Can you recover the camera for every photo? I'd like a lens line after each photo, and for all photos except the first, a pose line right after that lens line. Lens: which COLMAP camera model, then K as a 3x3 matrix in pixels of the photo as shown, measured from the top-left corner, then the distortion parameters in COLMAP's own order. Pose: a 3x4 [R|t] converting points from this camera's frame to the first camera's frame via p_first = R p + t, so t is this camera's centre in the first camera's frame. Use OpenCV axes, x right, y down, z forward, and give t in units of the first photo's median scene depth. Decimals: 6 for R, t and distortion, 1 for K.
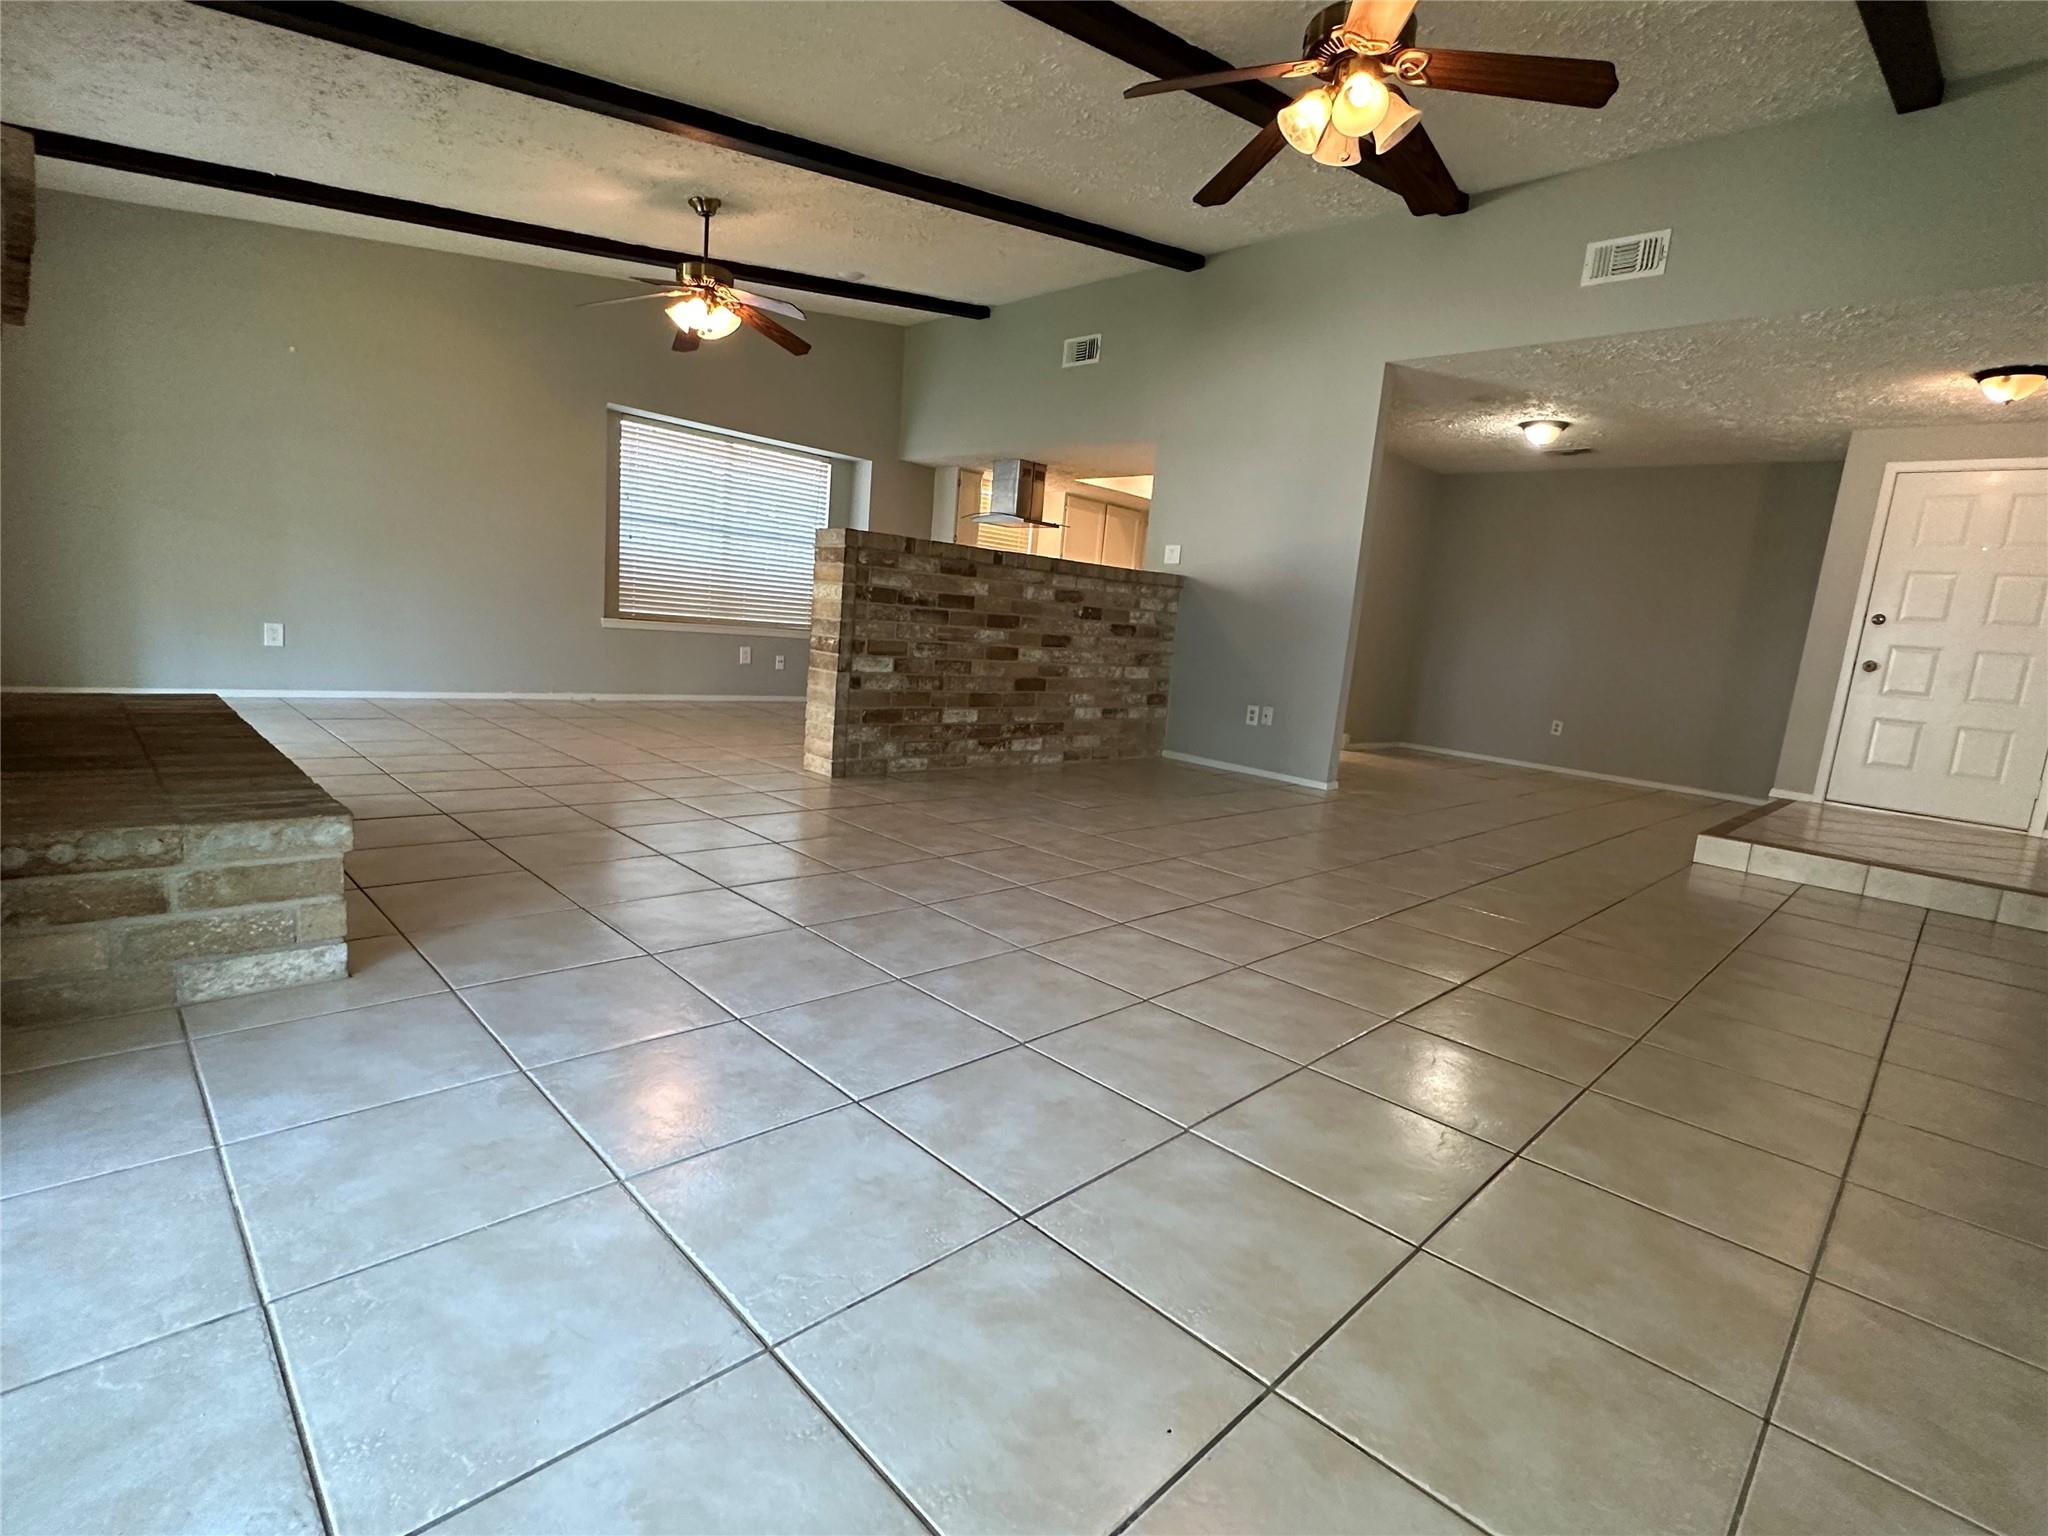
lens RADIAL K [[982.4, 0, 1024.0], [0, 982.4, 768.0], [0, 0, 1]] dist [-0.004102, -0.000150]
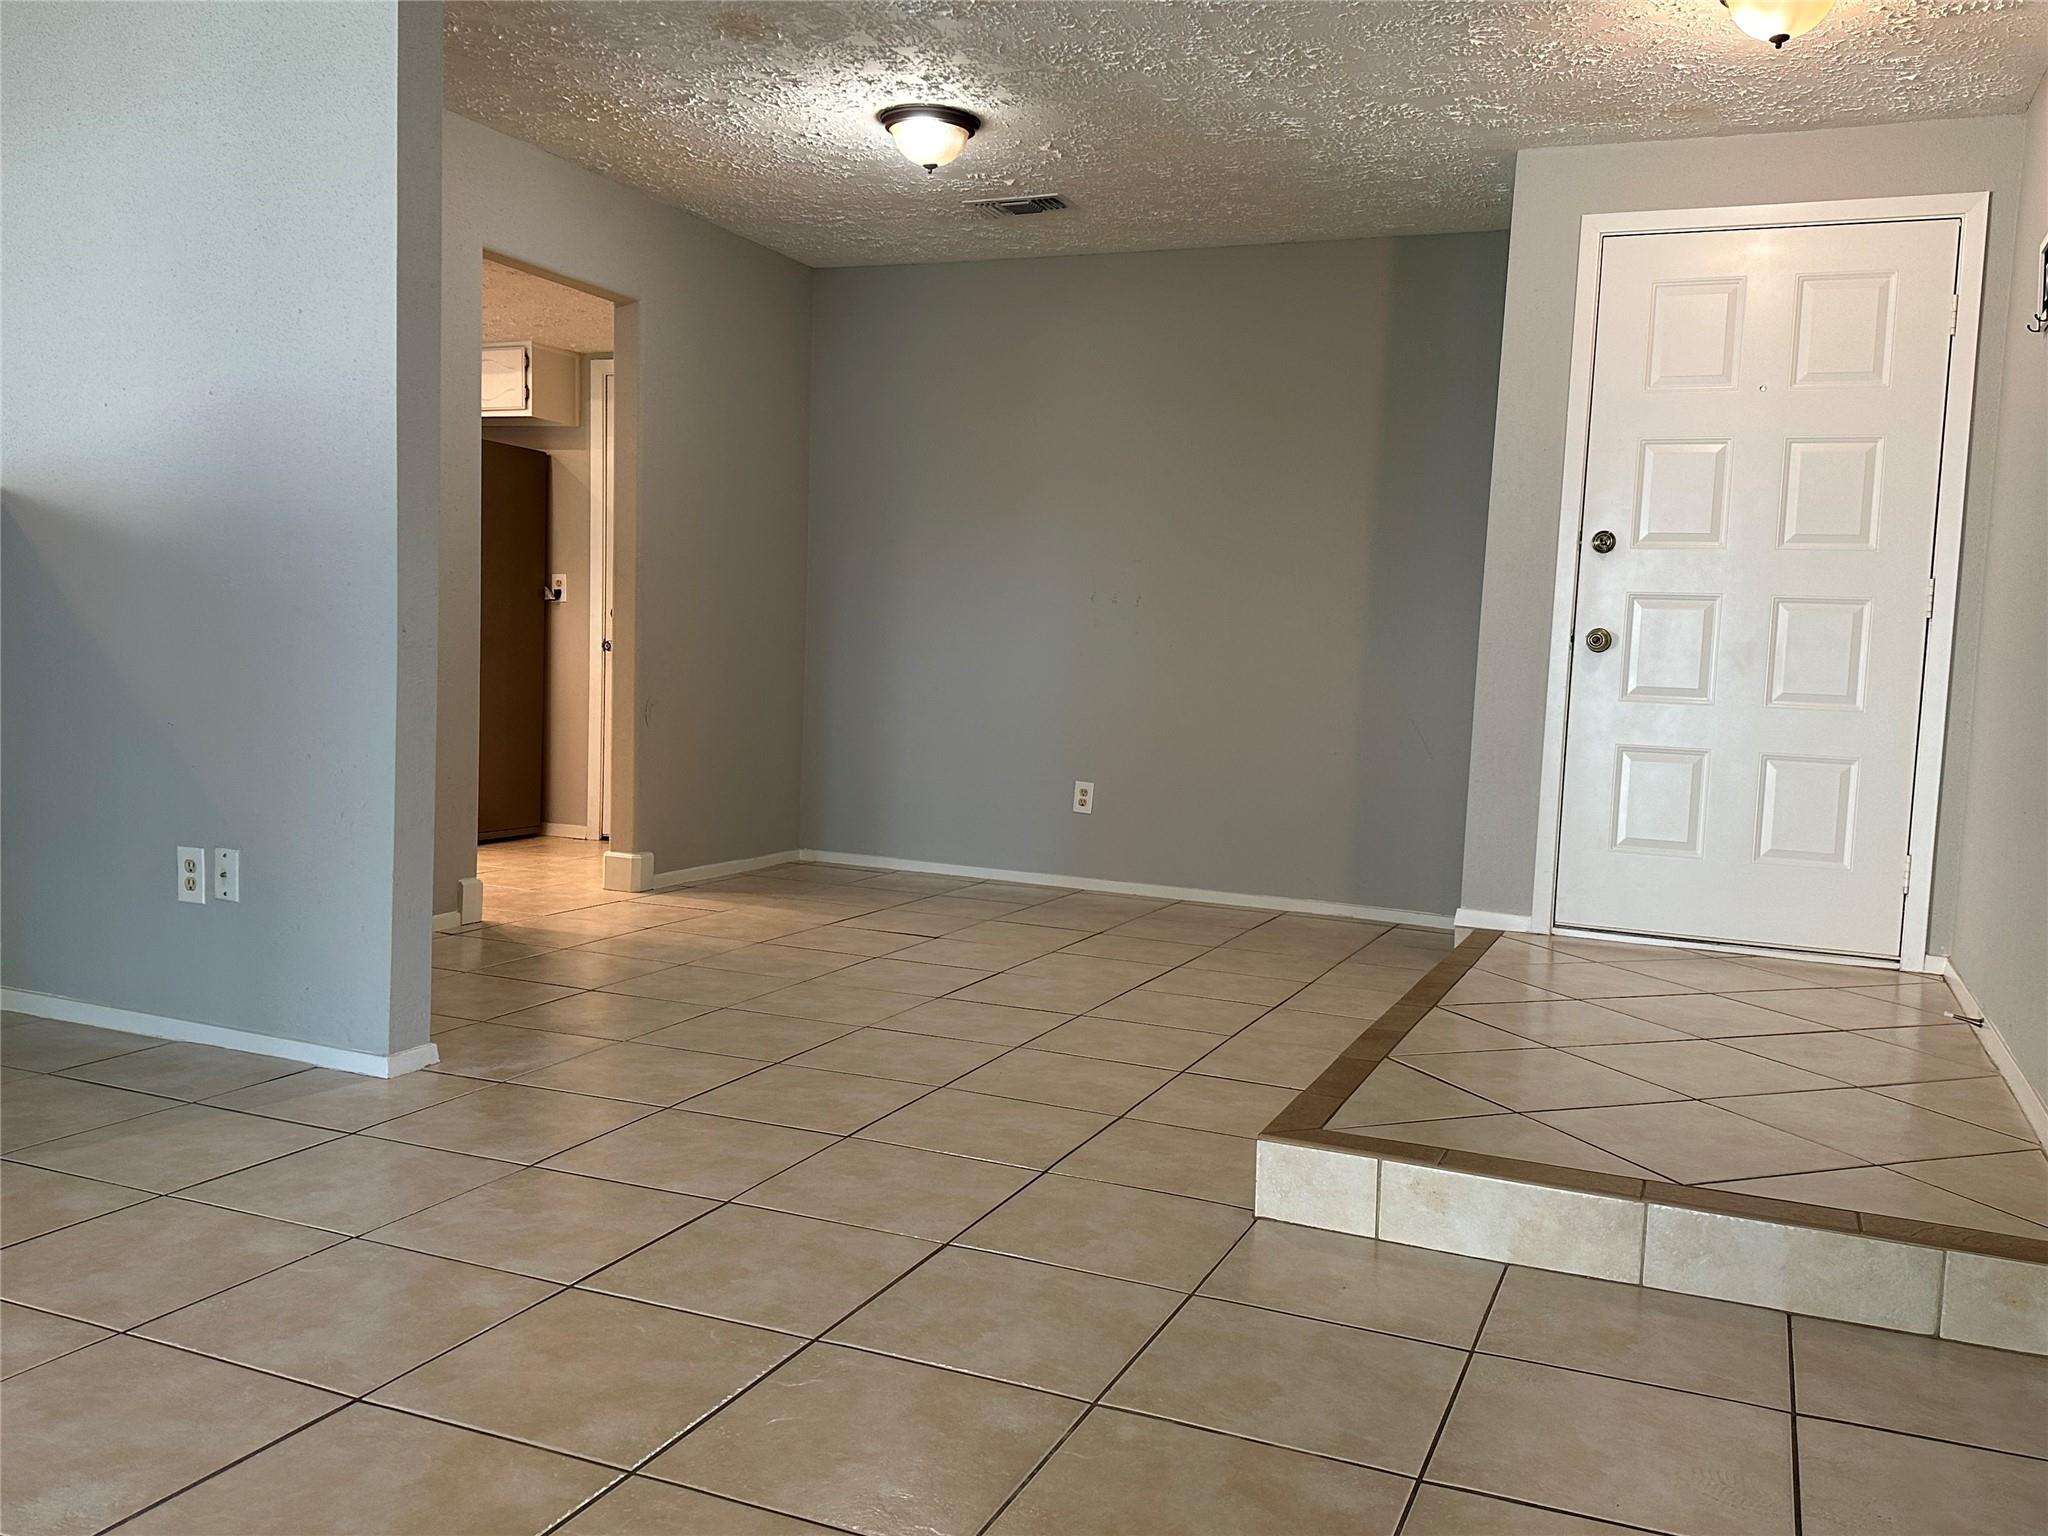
lens RADIAL K [[1711.4, 0, 1024.0], [0, 1711.4, 768.0], [0, 0, 1]] dist [0.087532, -0.192104]
pose [[0.926343, -0.081484, 0.367762, 0.296549], [0.099407, 0.994594, -0.030024, -0.045455], [-0.363327, 0.064371, 0.929435, 0.332521]]
